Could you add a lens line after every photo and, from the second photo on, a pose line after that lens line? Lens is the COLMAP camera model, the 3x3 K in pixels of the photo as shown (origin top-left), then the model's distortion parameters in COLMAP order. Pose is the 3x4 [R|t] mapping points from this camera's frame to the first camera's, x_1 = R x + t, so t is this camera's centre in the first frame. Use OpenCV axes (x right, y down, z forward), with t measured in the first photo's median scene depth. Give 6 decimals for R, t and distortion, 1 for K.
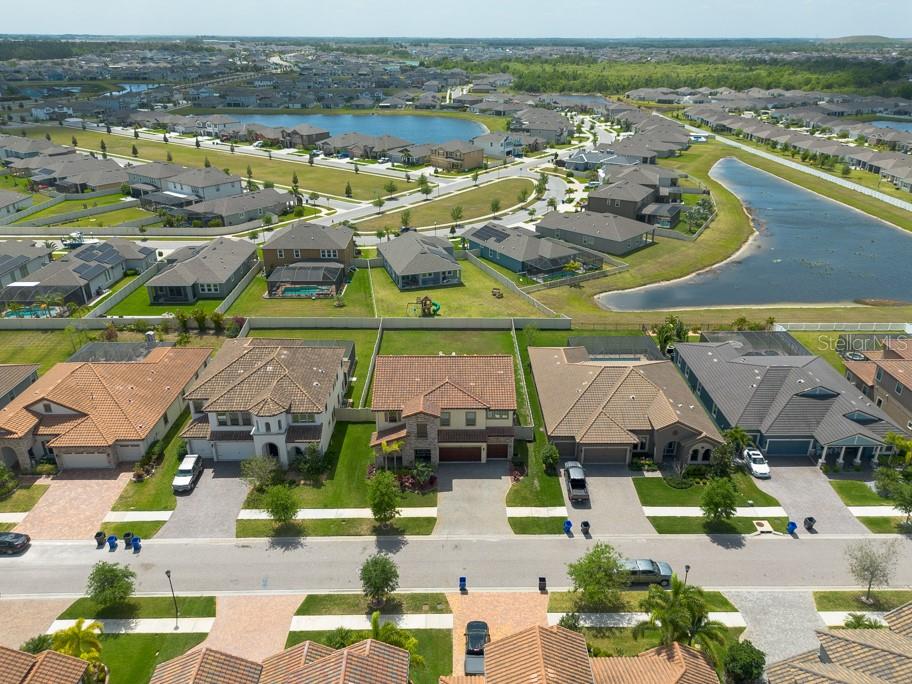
lens RADIAL K [[653.9, 0, 469.3], [0, 653.9, 344.0], [0, 0, 1]] dist [0.051792, -0.034112]
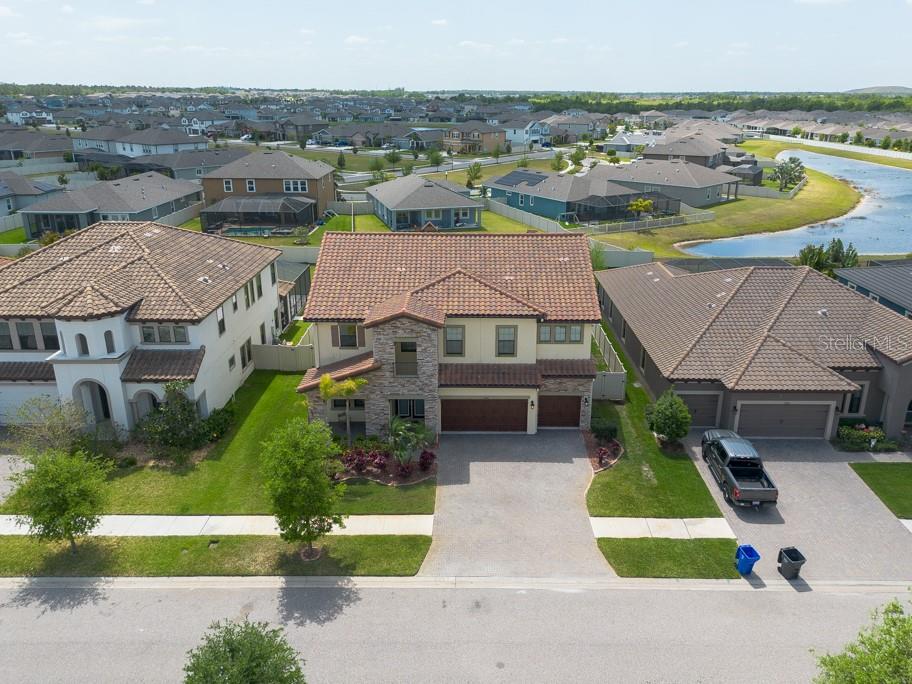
lens RADIAL K [[675.3, 0, 473.4], [0, 675.3, 338.7], [0, 0, 1]] dist [0.026159, -0.004446]
pose [[0.999852, 0.006486, -0.015946, -0.014785], [-0.007933, 0.995688, -0.092430, 0.162034], [0.015278, 0.092543, 0.995591, 0.502539]]
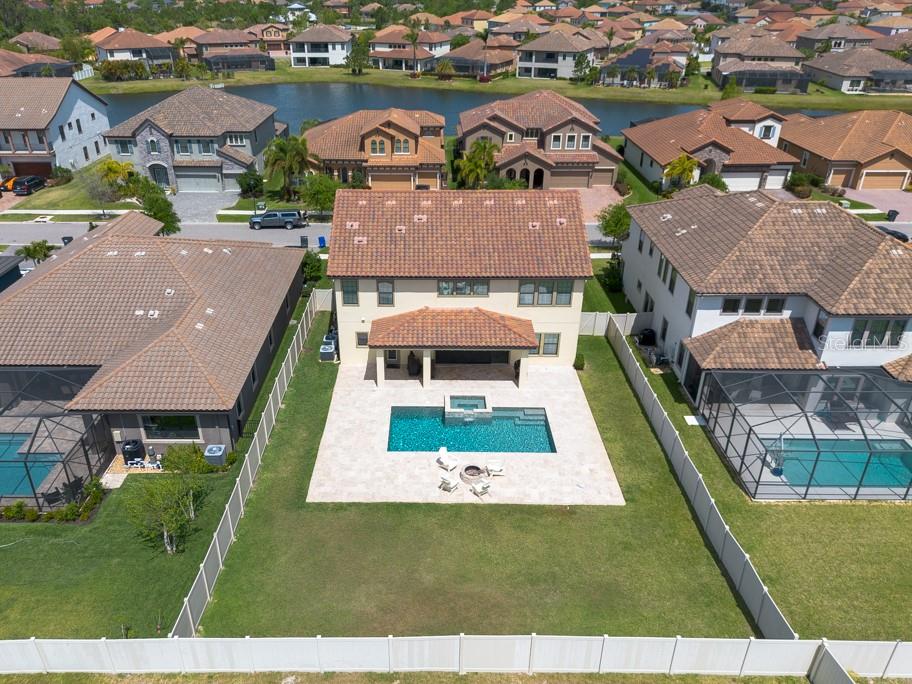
lens RADIAL K [[697.4, 0, 425.1], [0, 697.4, 344.8], [0, 0, 1]] dist [0.062308, -0.071314]
pose [[-0.999578, -0.016355, 0.024000, -0.028236], [0.009096, 0.608506, 0.793497, -0.406934], [-0.027582, 0.793381, -0.608101, 1.572500]]
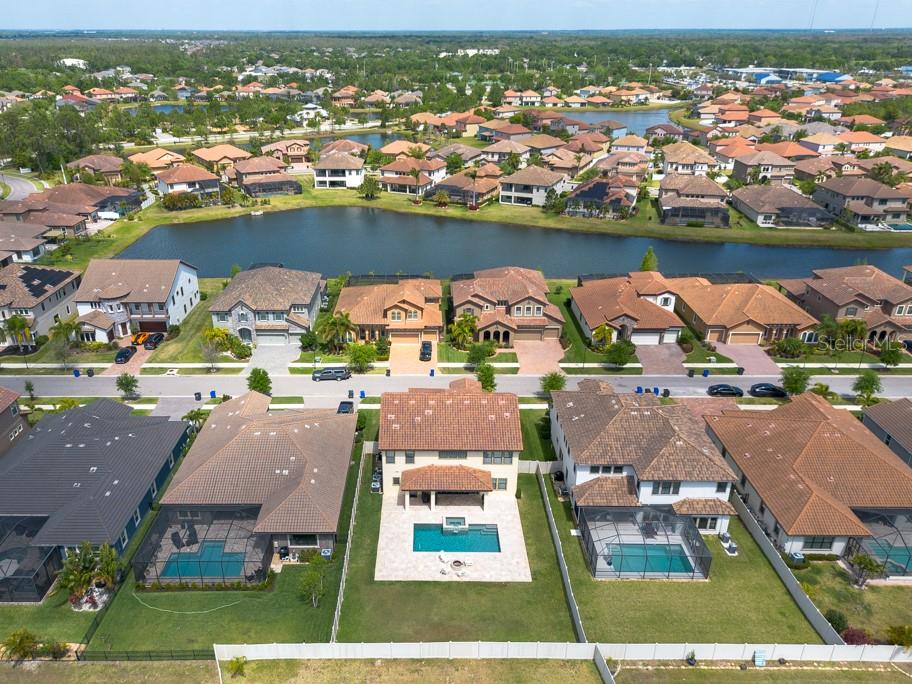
lens RADIAL K [[691.0, 0, 423.3], [0, 691.0, 343.5], [0, 0, 1]] dist [0.067235, -0.085313]
pose [[-0.999635, -0.013510, 0.023404, -0.022928], [0.008874, 0.653938, 0.756496, -0.893567], [-0.025525, 0.756428, -0.653579, 1.744957]]
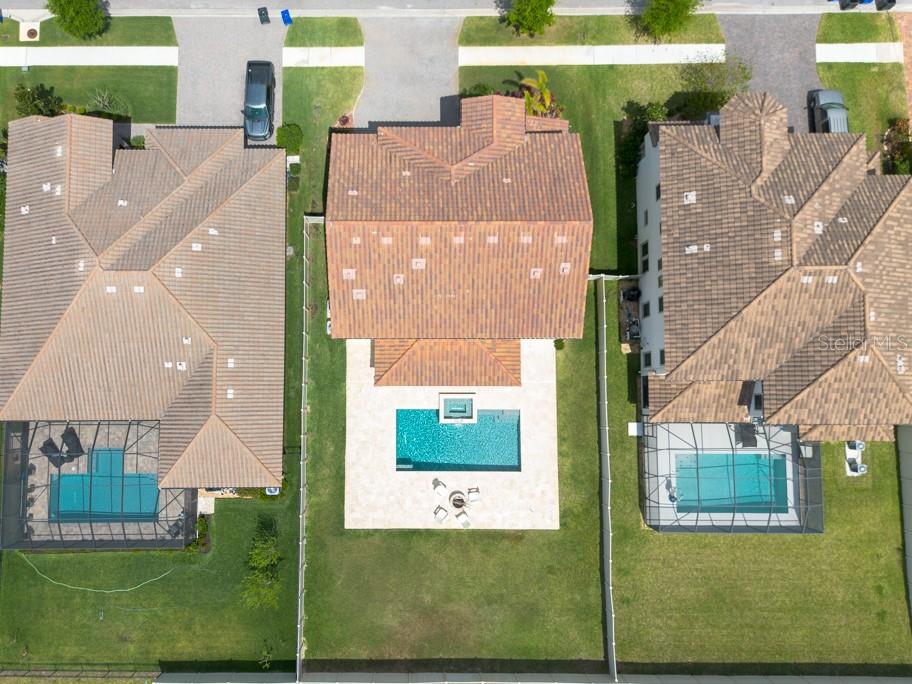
lens RADIAL K [[720.7, 0, 409.1], [0, 720.7, 342.8], [0, 0, 1]] dist [0.063575, -0.058863]
pose [[-0.999822, -0.018624, 0.002990, -0.001874], [0.009270, -0.347113, 0.937778, -0.583232], [-0.016428, 0.937638, 0.347224, 0.949780]]
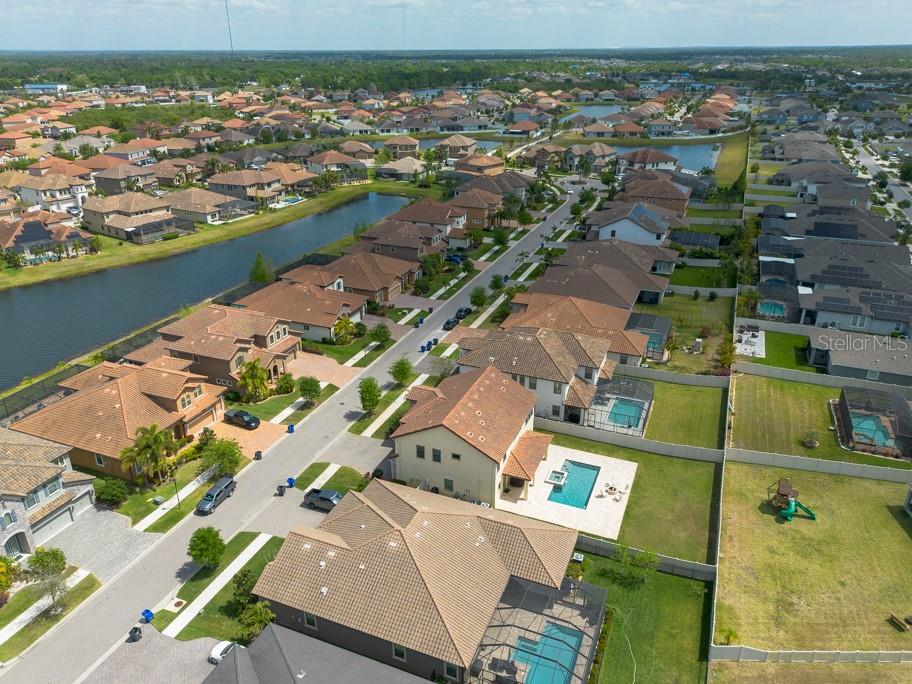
lens RADIAL K [[670.2, 0, 451.8], [0, 670.2, 324.2], [0, 0, 1]] dist [0.054357, -0.064590]
pose [[-0.401554, 0.345139, -0.848312, 0.889641], [-0.383158, 0.778000, 0.497902, -0.618308], [0.831832, 0.524972, -0.180166, 1.185411]]
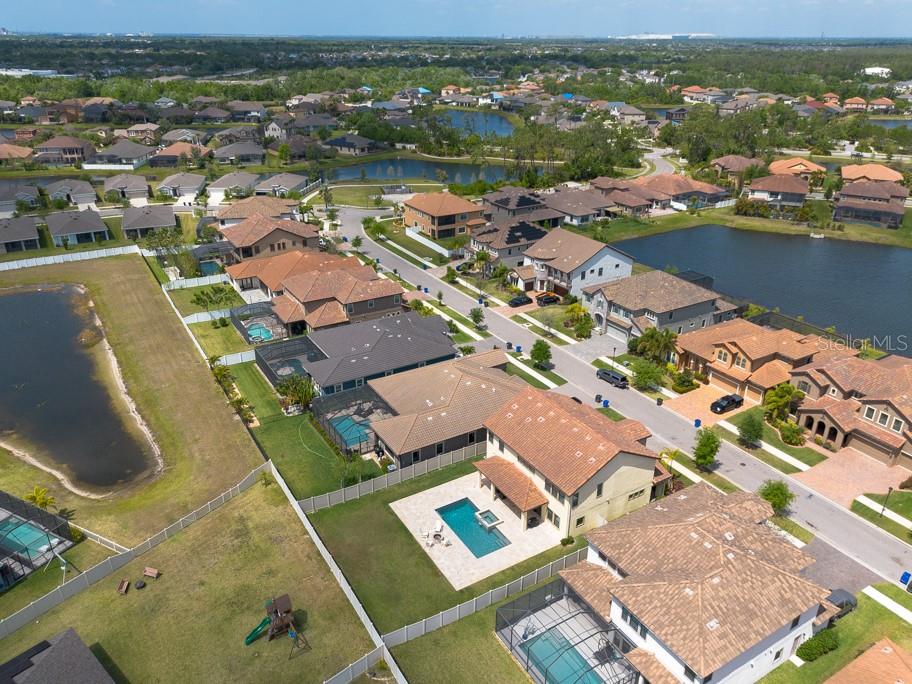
lens RADIAL K [[670.2, 0, 451.8], [0, 670.2, 324.2], [0, 0, 1]] dist [0.054357, -0.064590]
pose [[-0.496253, -0.345156, 0.796618, -0.751779], [0.361952, 0.751774, 0.551205, -0.749613], [-0.789128, 0.561874, -0.248140, 1.399743]]
